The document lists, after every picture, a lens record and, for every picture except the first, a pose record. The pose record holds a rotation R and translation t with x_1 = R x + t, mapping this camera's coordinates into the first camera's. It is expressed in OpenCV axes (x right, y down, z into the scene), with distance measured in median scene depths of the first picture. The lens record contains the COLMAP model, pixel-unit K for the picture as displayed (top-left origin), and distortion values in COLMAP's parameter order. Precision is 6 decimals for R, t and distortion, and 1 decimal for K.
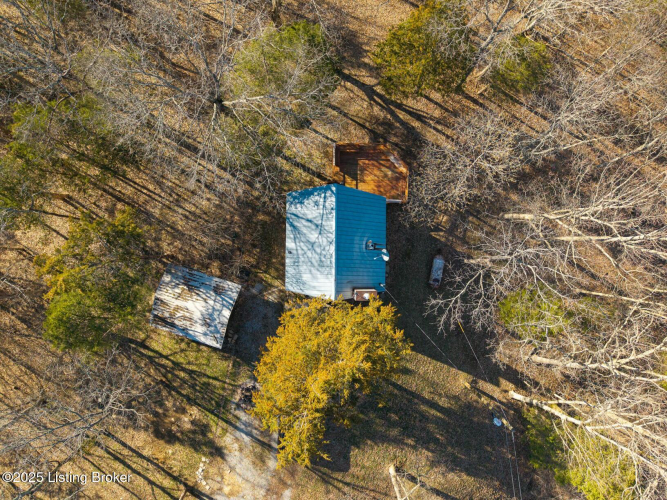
lens RADIAL K [[469.3, 0, 333.6], [0, 469.3, 253.3], [0, 0, 1]] dist [0.000272, -0.001065]
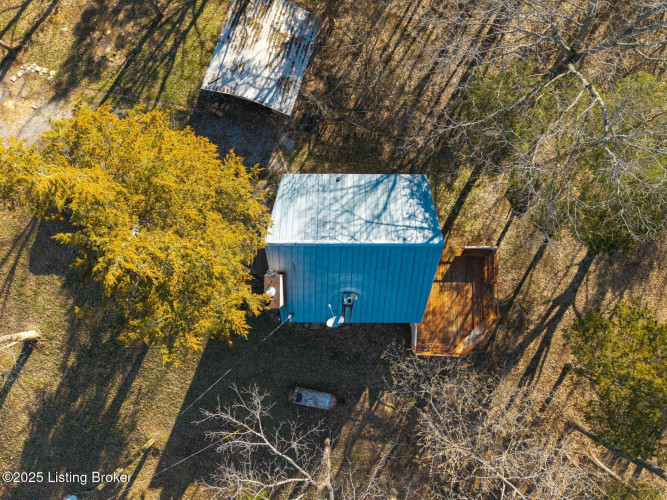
lens RADIAL K [[469.3, 0, 333.6], [0, 469.3, 253.3], [0, 0, 1]] dist [0.000272, -0.001065]
pose [[0.006496, 0.998508, -0.054212, 0.044041], [-0.999935, 0.006996, 0.009040, -0.000769], [0.009405, 0.054150, 0.998489, 0.295478]]
